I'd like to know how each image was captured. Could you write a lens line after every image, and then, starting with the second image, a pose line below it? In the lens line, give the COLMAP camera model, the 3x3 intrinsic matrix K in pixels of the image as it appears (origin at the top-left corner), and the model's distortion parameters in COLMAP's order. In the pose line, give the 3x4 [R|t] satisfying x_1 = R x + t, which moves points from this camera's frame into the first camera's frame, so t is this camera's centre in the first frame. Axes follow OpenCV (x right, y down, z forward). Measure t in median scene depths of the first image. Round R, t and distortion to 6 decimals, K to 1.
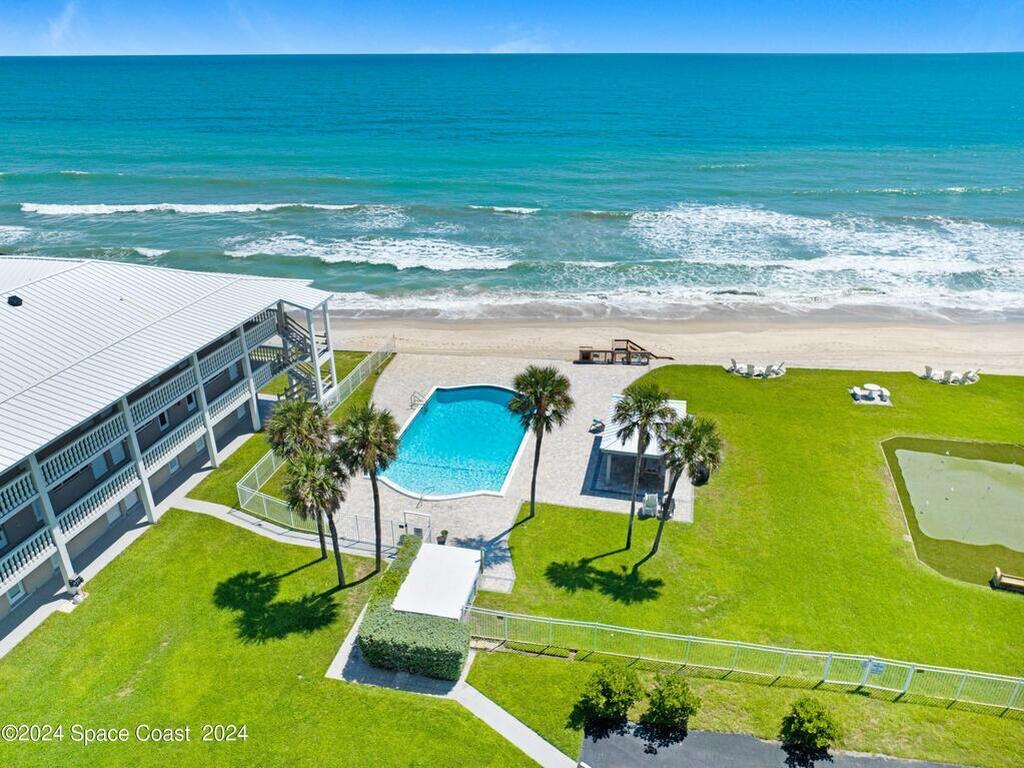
lens RADIAL K [[732.3, 0, 512.0], [0, 732.3, 384.0], [0, 0, 1]] dist [0.001432, -0.000169]
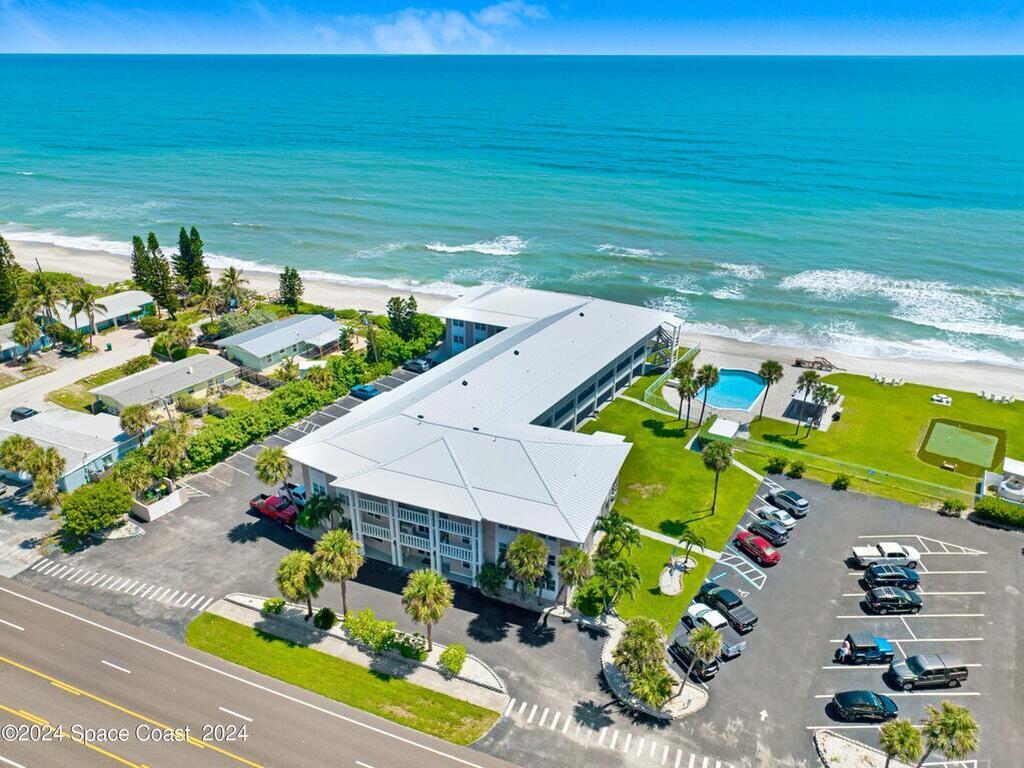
lens RADIAL K [[718.6, 0, 512.3], [0, 718.6, 418.4], [0, 0, 1]] dist [-0.001845, -0.002477]
pose [[0.940557, 0.155502, -0.301947, -0.029054], [-0.140122, 0.987506, 0.072089, 0.116765], [0.309384, -0.025494, 0.950595, -1.650850]]
